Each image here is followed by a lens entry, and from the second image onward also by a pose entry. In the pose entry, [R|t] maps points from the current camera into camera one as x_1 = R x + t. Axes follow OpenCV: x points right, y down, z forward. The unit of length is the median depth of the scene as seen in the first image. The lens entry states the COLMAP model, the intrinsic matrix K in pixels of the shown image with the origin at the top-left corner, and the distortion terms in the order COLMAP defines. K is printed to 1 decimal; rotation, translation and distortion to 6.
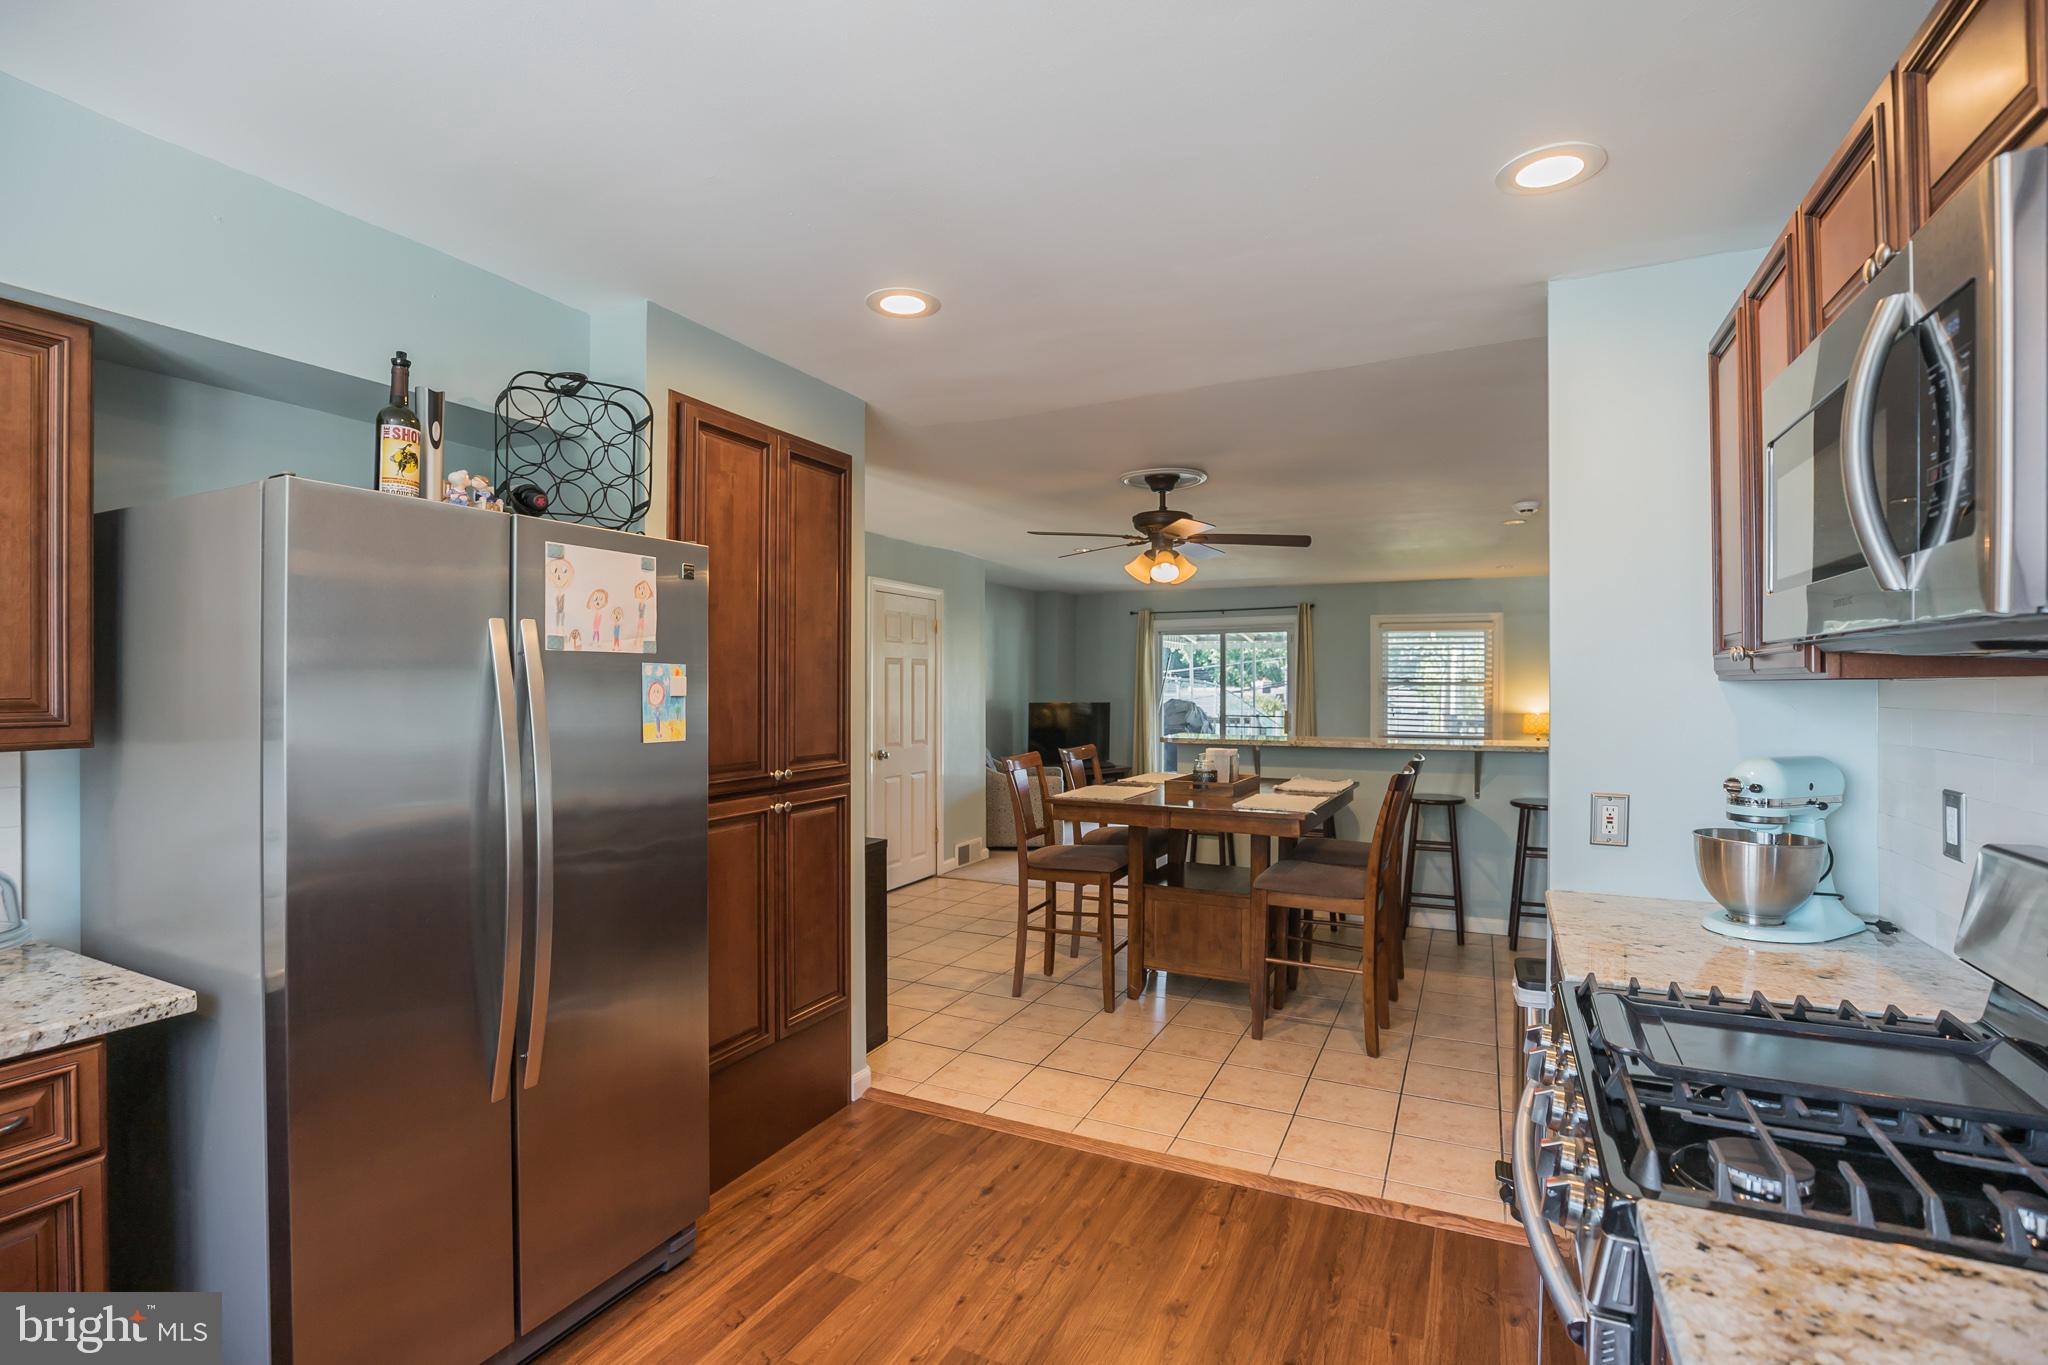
lens RADIAL K [[940.6, 0, 1024.8], [0, 940.6, 681.8], [0, 0, 1]] dist [-0.036901, 0.008168]
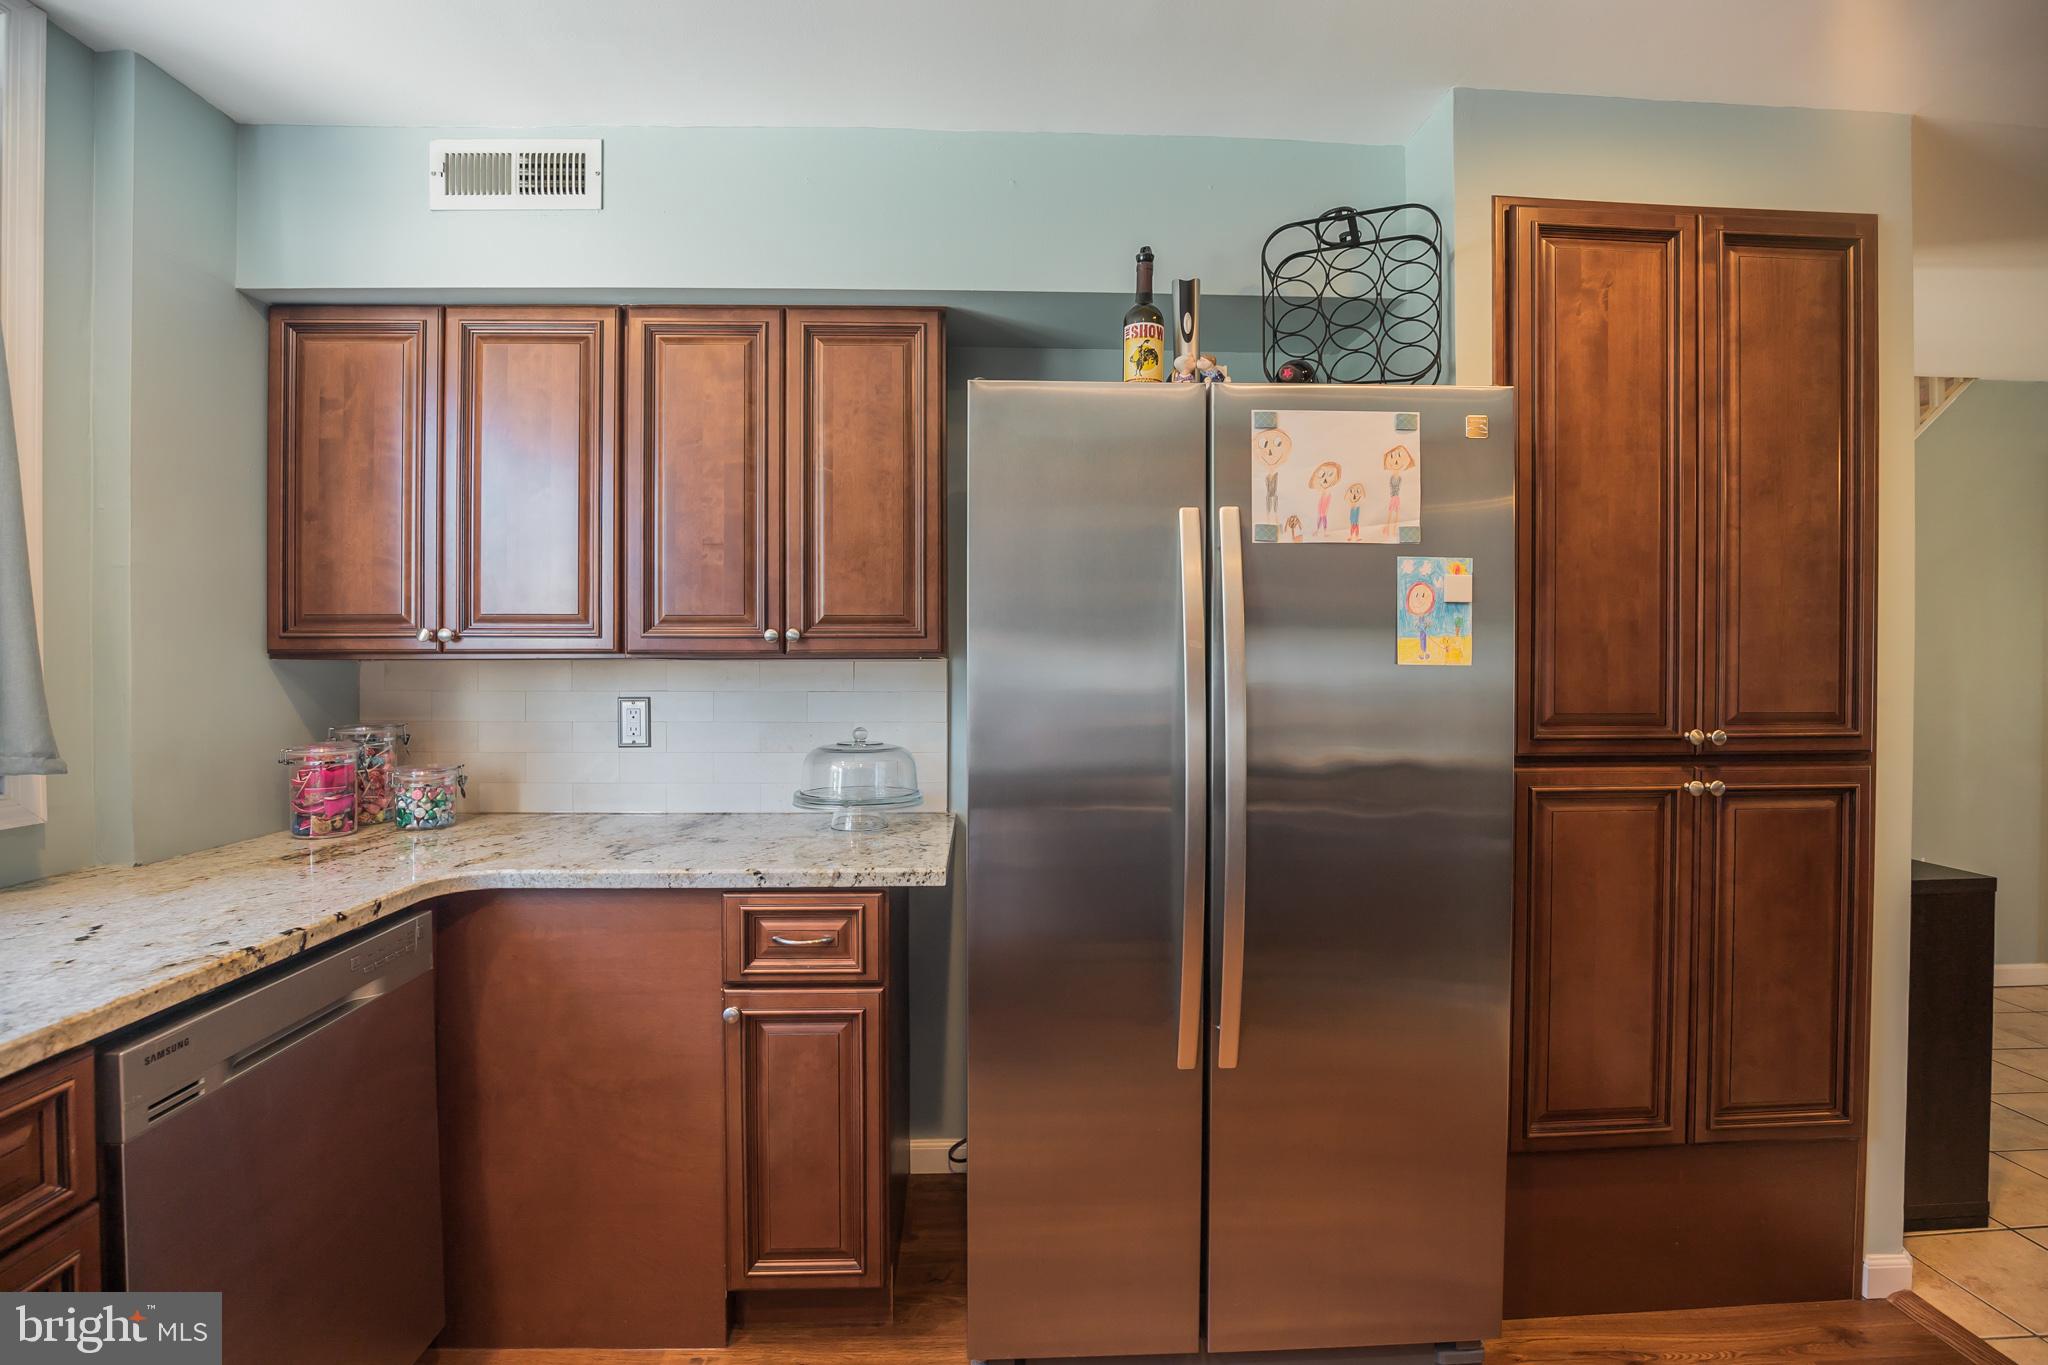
lens RADIAL K [[940.6, 0, 1022.2], [0, 940.6, 673.9], [0, 0, 1]] dist [-0.036901, 0.008168]
pose [[0.478769, 0.008347, -0.877901, 0.086578], [0.003190, 0.999932, 0.011247, 0.055045], [0.877935, -0.008185, 0.478710, 0.332149]]
